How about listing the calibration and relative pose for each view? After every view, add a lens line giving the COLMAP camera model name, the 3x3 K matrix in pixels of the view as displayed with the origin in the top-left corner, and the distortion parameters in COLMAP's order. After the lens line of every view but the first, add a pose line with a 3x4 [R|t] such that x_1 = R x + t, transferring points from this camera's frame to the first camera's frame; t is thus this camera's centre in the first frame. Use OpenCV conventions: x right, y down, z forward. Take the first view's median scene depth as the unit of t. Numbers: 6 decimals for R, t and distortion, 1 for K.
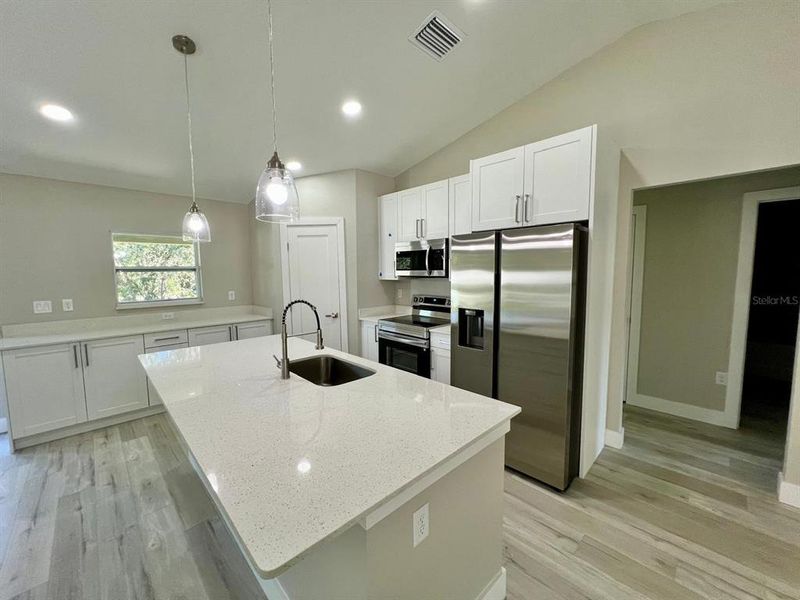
lens RADIAL K [[322.1, 0, 397.7], [0, 322.1, 297.5], [0, 0, 1]] dist [-0.000066, 0.000094]
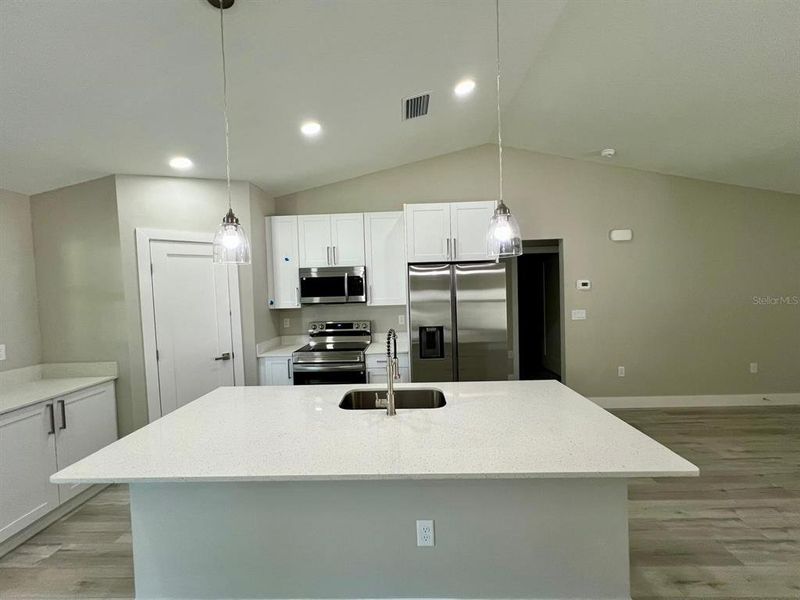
lens RADIAL K [[322.1, 0, 399.1], [0, 322.1, 297.3], [0, 0, 1]] dist [-0.000066, 0.000094]
pose [[0.715912, -0.032564, 0.697431, -0.616677], [0.084789, 0.995573, -0.040551, -0.030808], [-0.693023, 0.088166, 0.715504, 0.179087]]
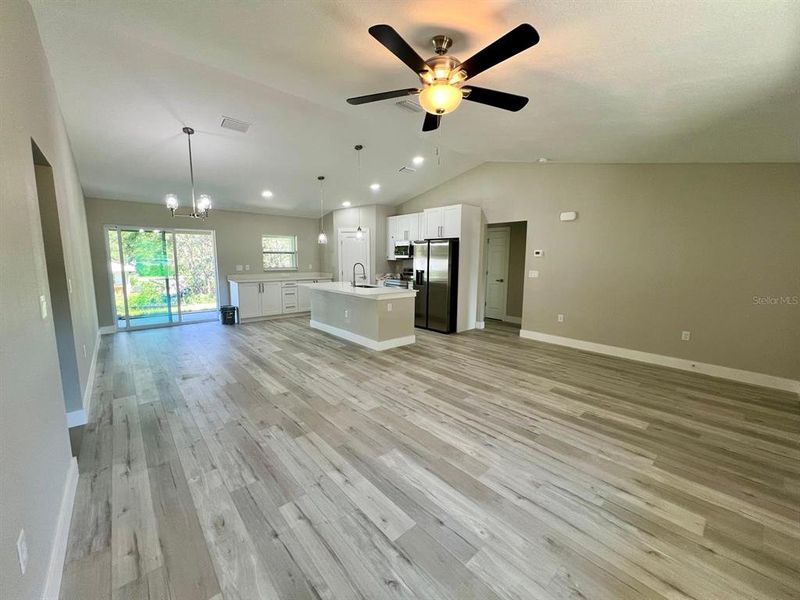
lens RADIAL K [[322.1, 0, 397.7], [0, 322.1, 300.2], [0, 0, 1]] dist [-0.000066, 0.000094]
pose [[0.998782, 0.024770, -0.042664, 0.145065], [-0.022718, 0.998592, 0.047928, 0.136445], [0.043791, -0.046900, 0.997939, -1.390368]]
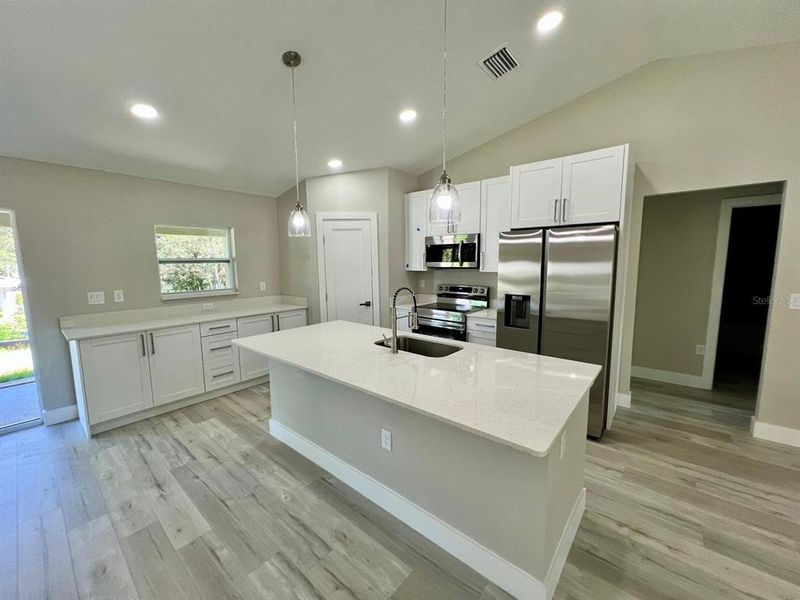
lens RADIAL K [[322.1, 0, 397.4], [0, 322.1, 297.2], [0, 0, 1]] dist [-0.000066, 0.000094]
pose [[0.994903, -0.010698, 0.100263, -0.288264], [0.008096, 0.999621, 0.026320, 0.007930], [-0.100507, -0.025374, 0.994613, -0.113509]]
